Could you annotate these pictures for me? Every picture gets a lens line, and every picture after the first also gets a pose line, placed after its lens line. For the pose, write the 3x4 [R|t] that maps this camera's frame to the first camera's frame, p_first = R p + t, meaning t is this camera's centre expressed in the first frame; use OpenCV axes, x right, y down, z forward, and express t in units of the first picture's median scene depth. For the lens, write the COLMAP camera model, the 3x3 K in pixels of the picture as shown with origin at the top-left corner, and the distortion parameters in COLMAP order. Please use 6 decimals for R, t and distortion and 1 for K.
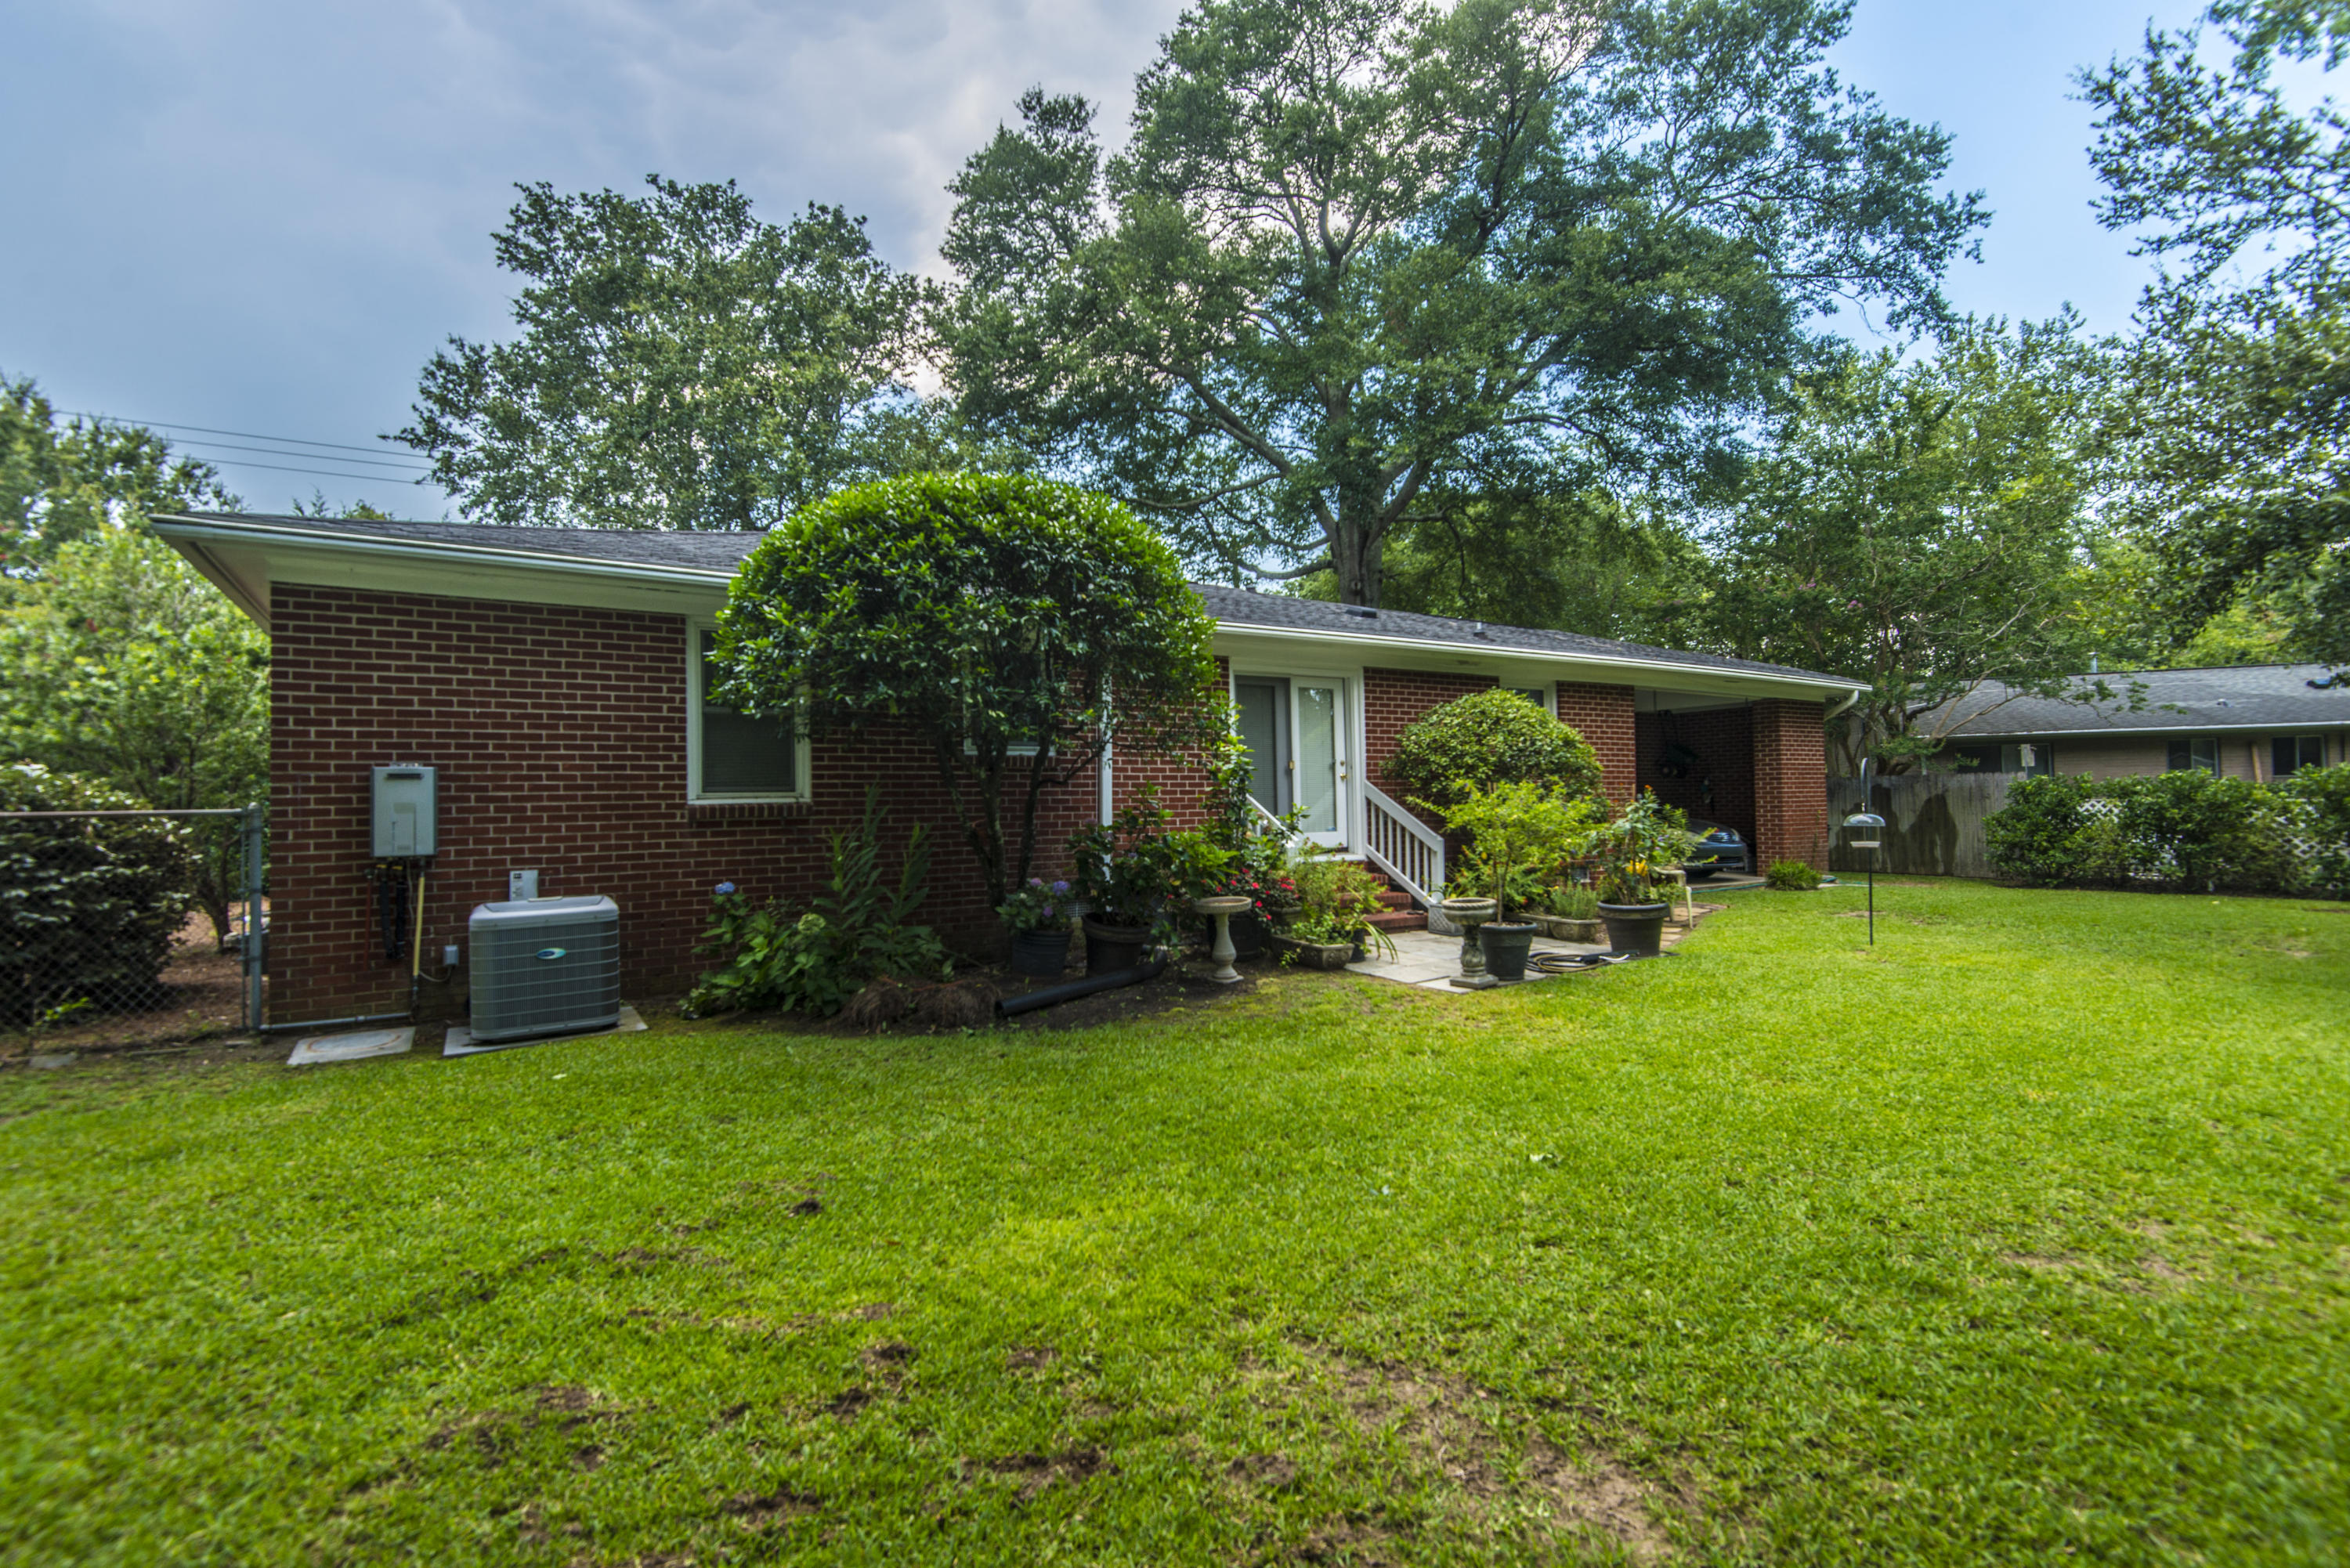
lens RADIAL K [[1065.4, 0, 1174.7], [0, 1065.4, 772.7], [0, 0, 1]] dist [0.045372, -0.025653]
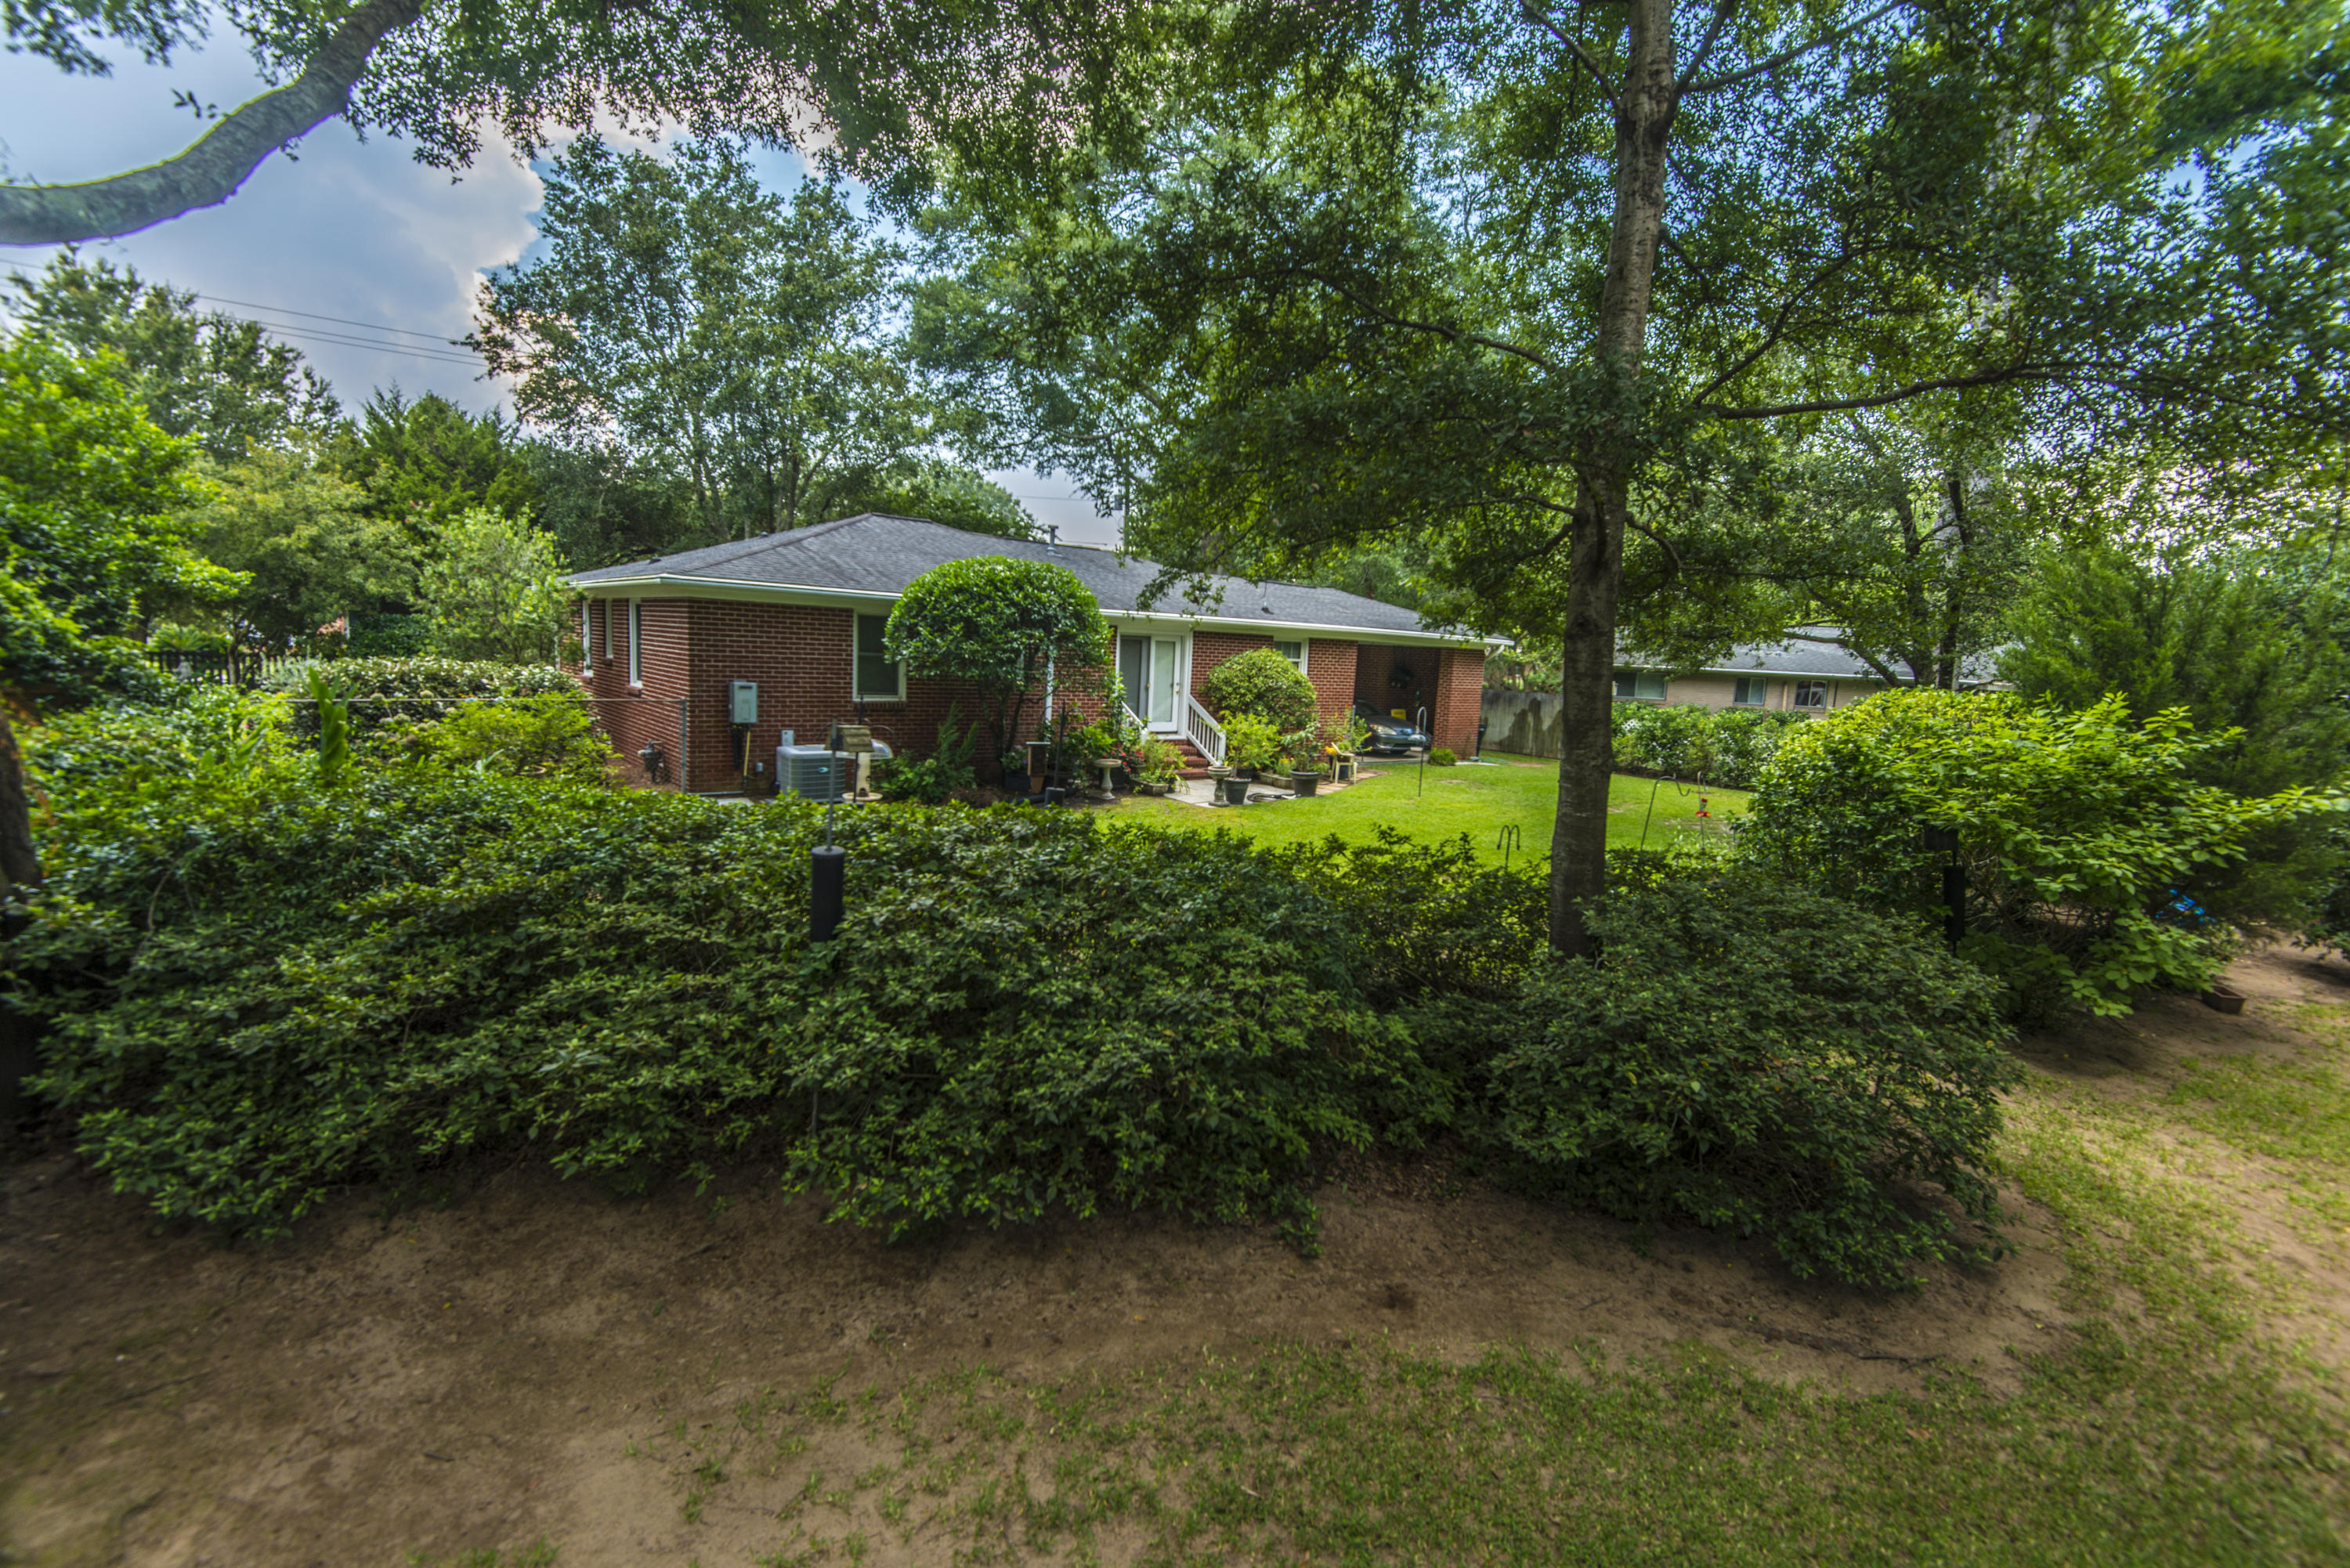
lens RADIAL K [[1065.4, 0, 1174.7], [0, 1065.4, 772.7], [0, 0, 1]] dist [0.045372, -0.025653]
pose [[0.991278, 0.053248, 0.120552, -0.068264], [-0.071198, 0.986139, 0.149869, -0.163410], [-0.110901, -0.157145, 0.981329, -0.972156]]
